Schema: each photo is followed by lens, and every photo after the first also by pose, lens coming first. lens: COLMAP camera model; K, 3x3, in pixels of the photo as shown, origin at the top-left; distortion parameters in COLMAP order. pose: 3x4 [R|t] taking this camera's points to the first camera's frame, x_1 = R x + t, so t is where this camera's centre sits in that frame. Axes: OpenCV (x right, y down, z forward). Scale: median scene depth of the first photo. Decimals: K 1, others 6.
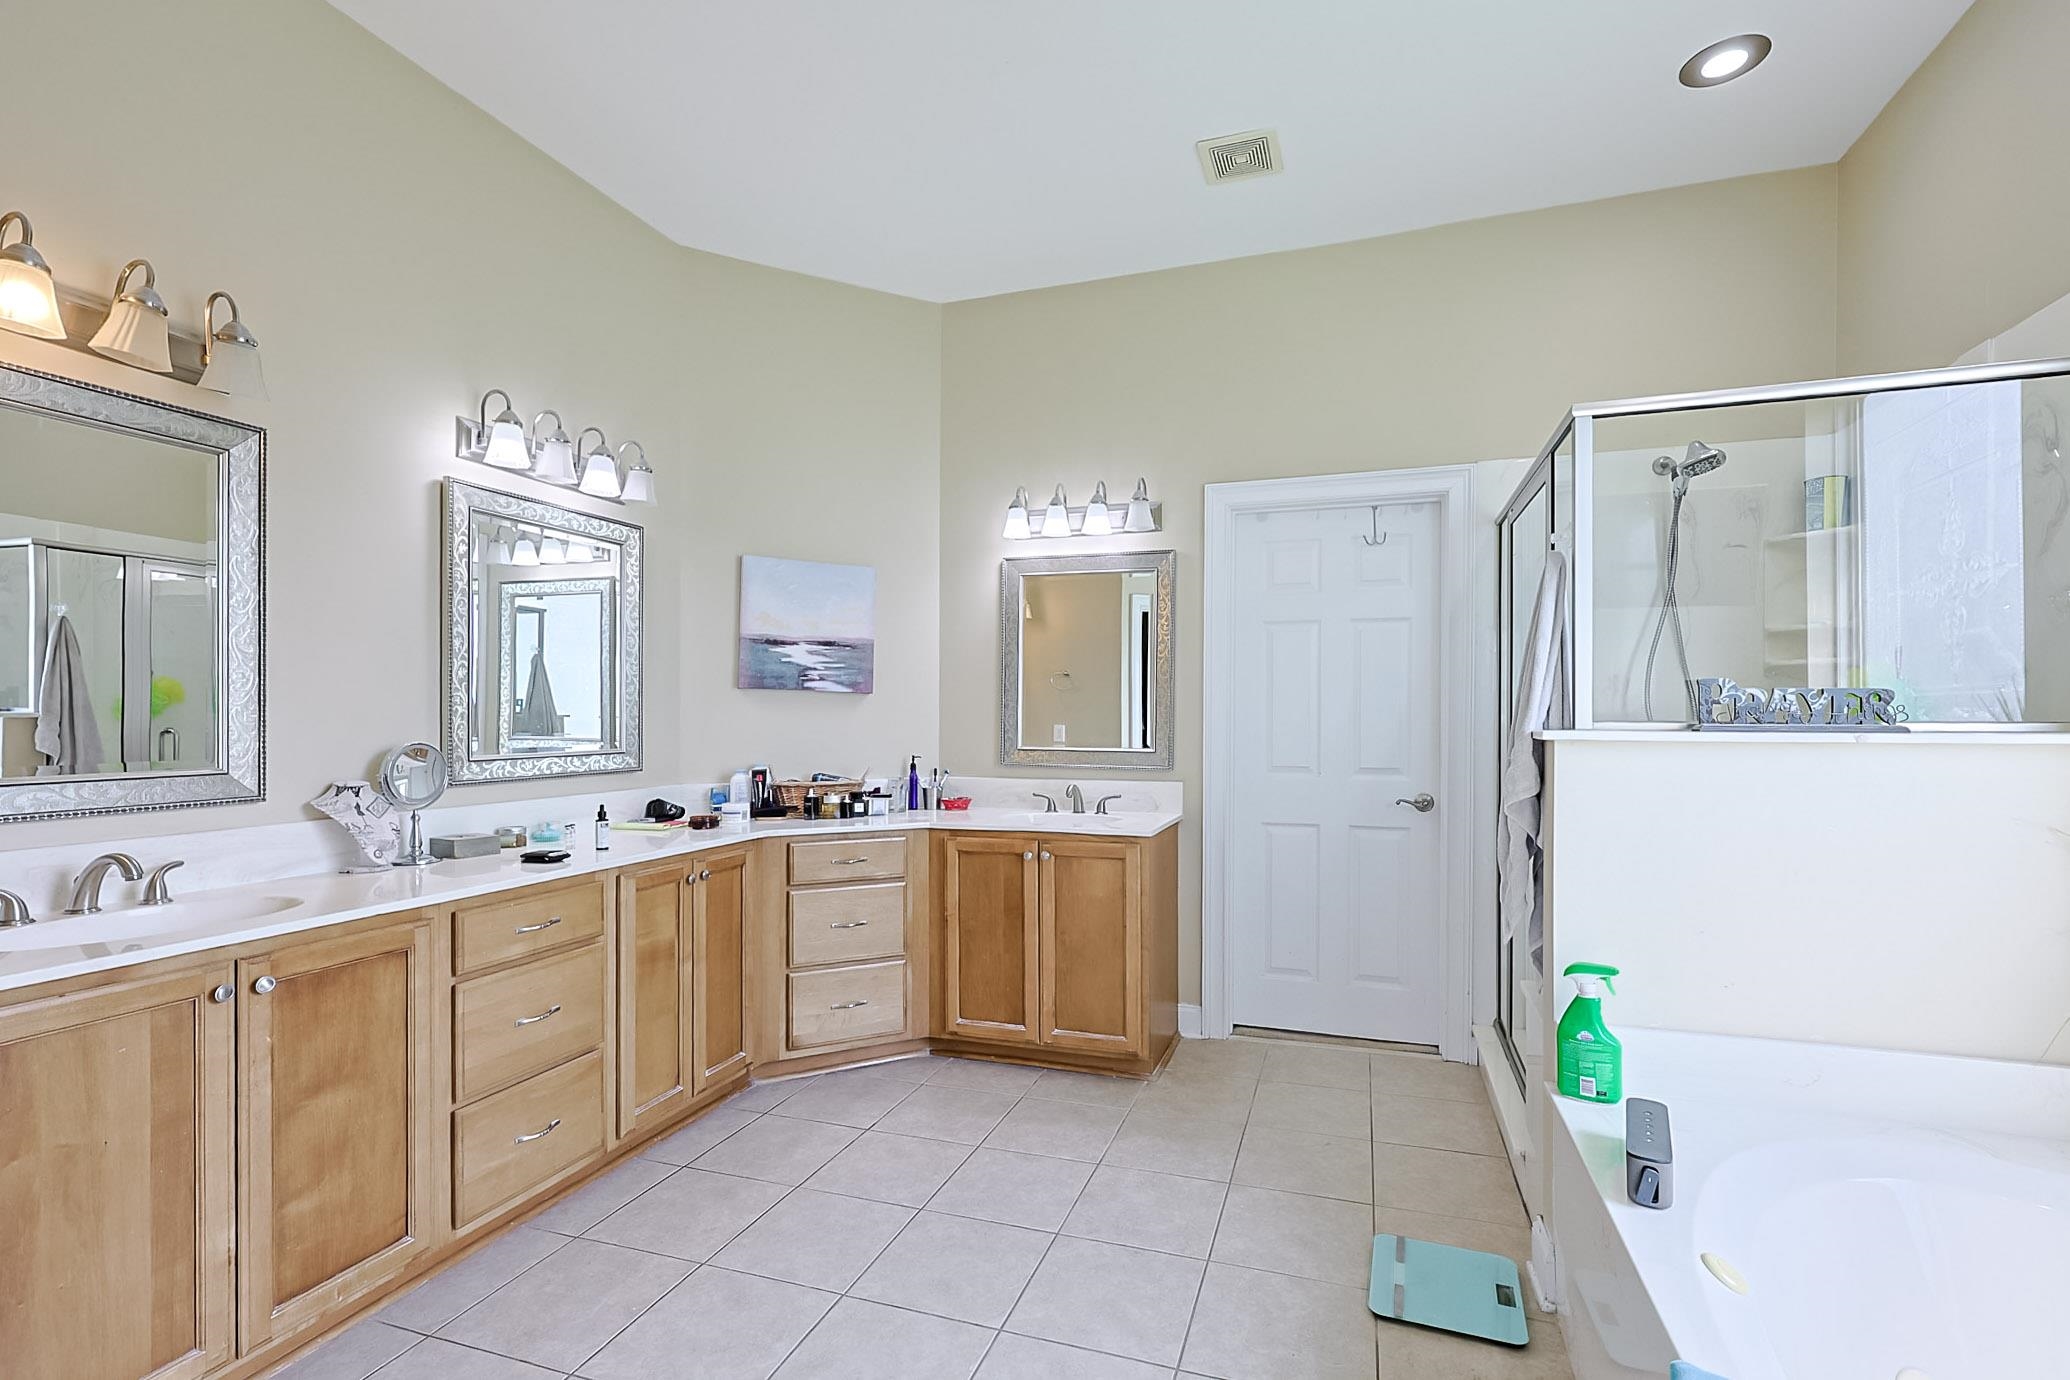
lens RADIAL K [[1004.4, 0, 1039.7], [0, 1004.4, 708.5], [0, 0, 1]] dist [0.004764, 0.000195]
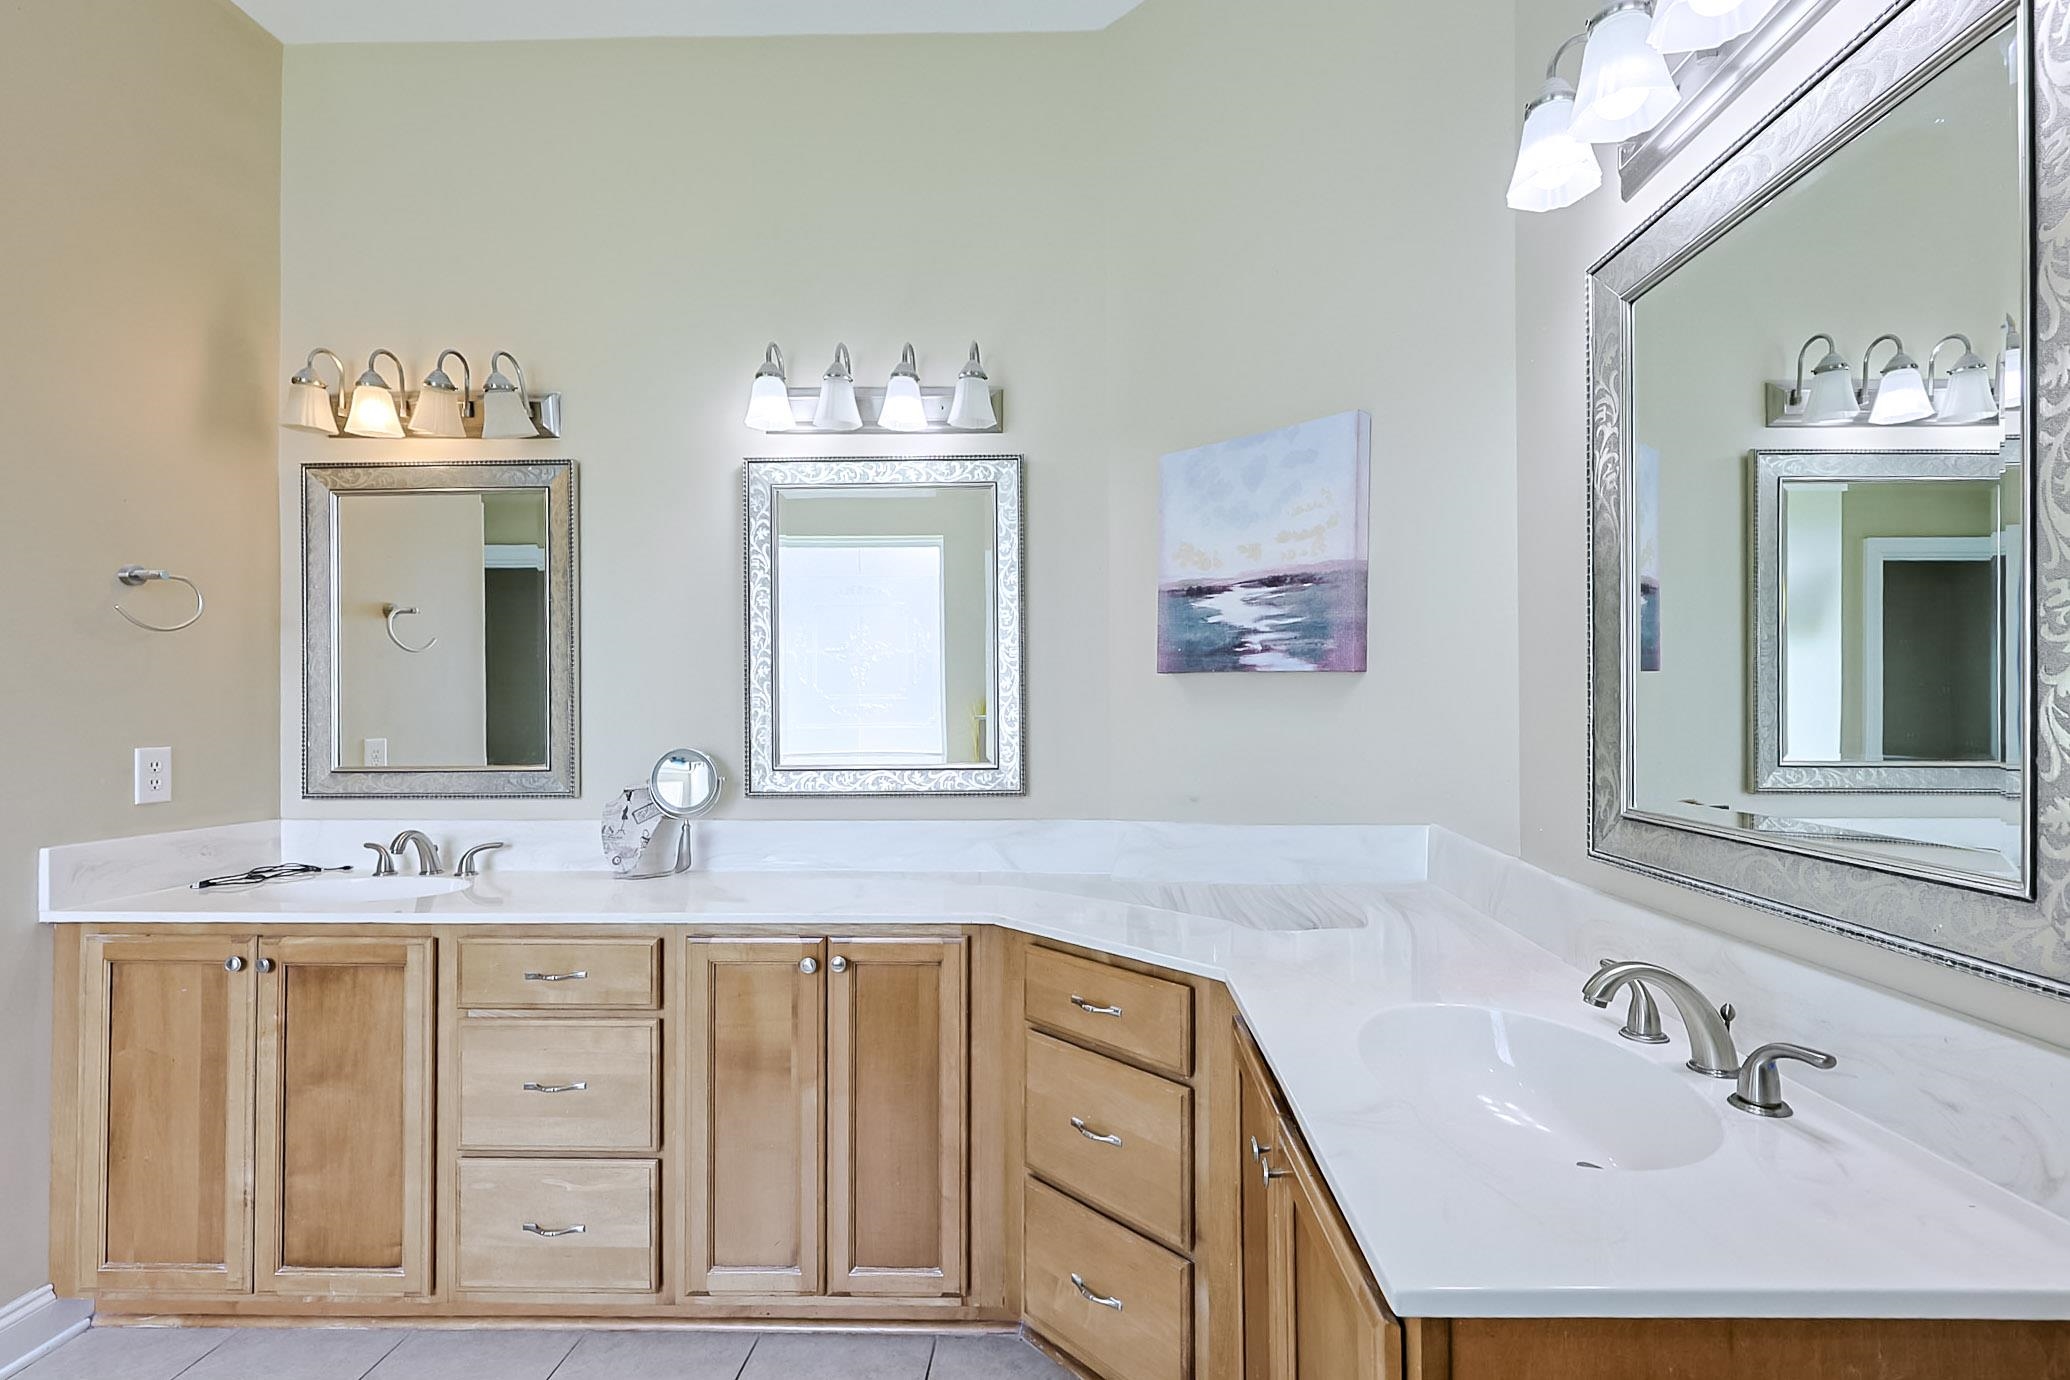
lens RADIAL K [[950.0, 0, 1040.9], [0, 950.0, 703.3], [0, 0, 1]] dist [0.000125, -0.000210]
pose [[0.288700, -0.015504, -0.957294, 0.269502], [0.010060, 0.999863, -0.013160, 0.005796], [0.957367, -0.005831, 0.288816, 0.861505]]
